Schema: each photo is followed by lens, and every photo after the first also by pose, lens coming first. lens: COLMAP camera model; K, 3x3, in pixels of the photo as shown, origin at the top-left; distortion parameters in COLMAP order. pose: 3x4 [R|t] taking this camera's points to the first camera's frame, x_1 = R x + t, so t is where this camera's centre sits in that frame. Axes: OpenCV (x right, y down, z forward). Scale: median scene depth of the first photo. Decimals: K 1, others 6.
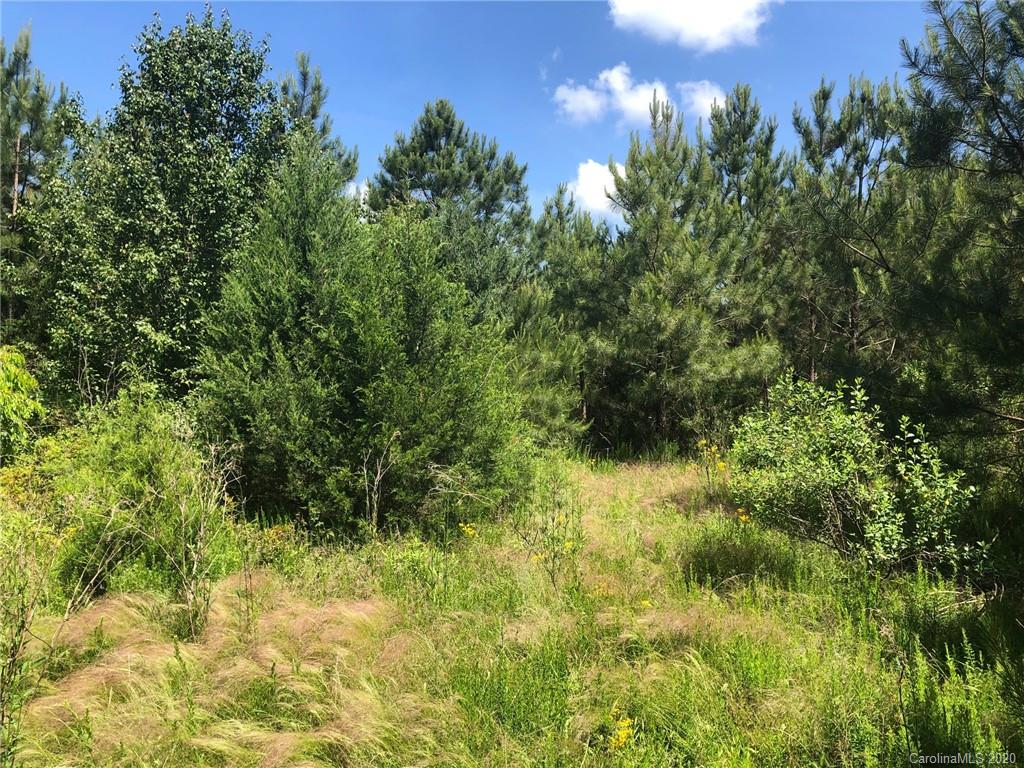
lens RADIAL K [[847.5, 0, 513.3], [0, 847.5, 376.2], [0, 0, 1]] dist [0.021965, 0.004467]
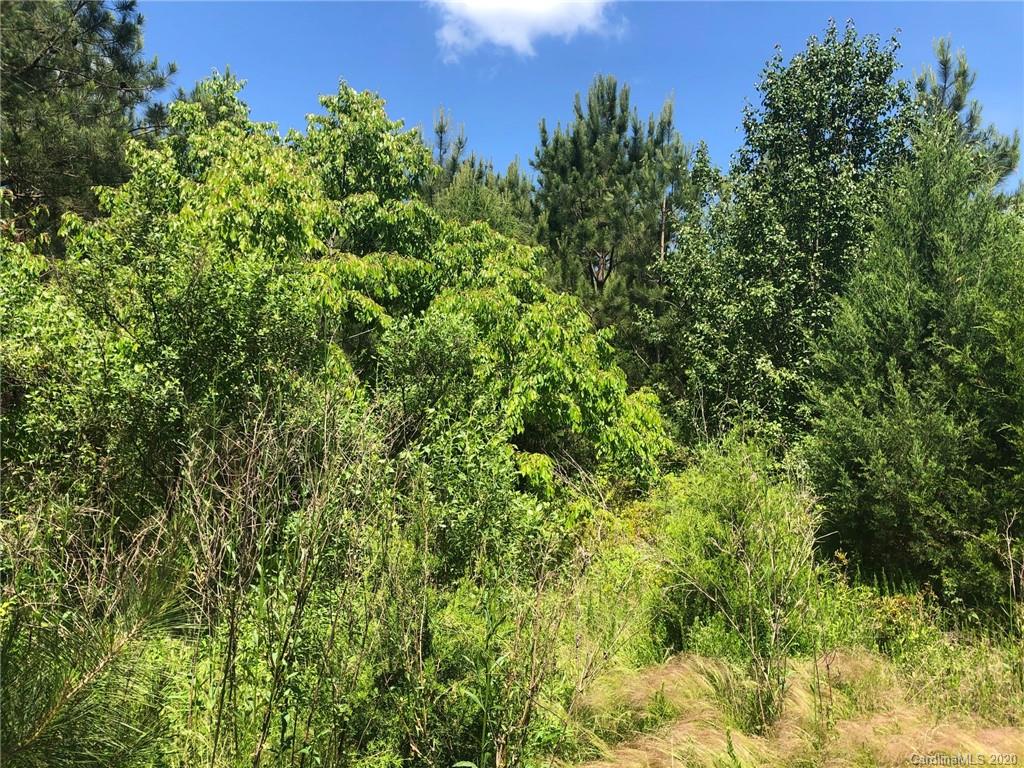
lens RADIAL K [[847.5, 0, 513.3], [0, 847.5, 376.2], [0, 0, 1]] dist [0.021965, 0.004467]
pose [[0.734888, -0.043270, -0.676807, 0.010594], [0.011444, 0.998612, -0.051418, 0.003997], [0.678092, 0.030041, 0.734363, 0.127791]]
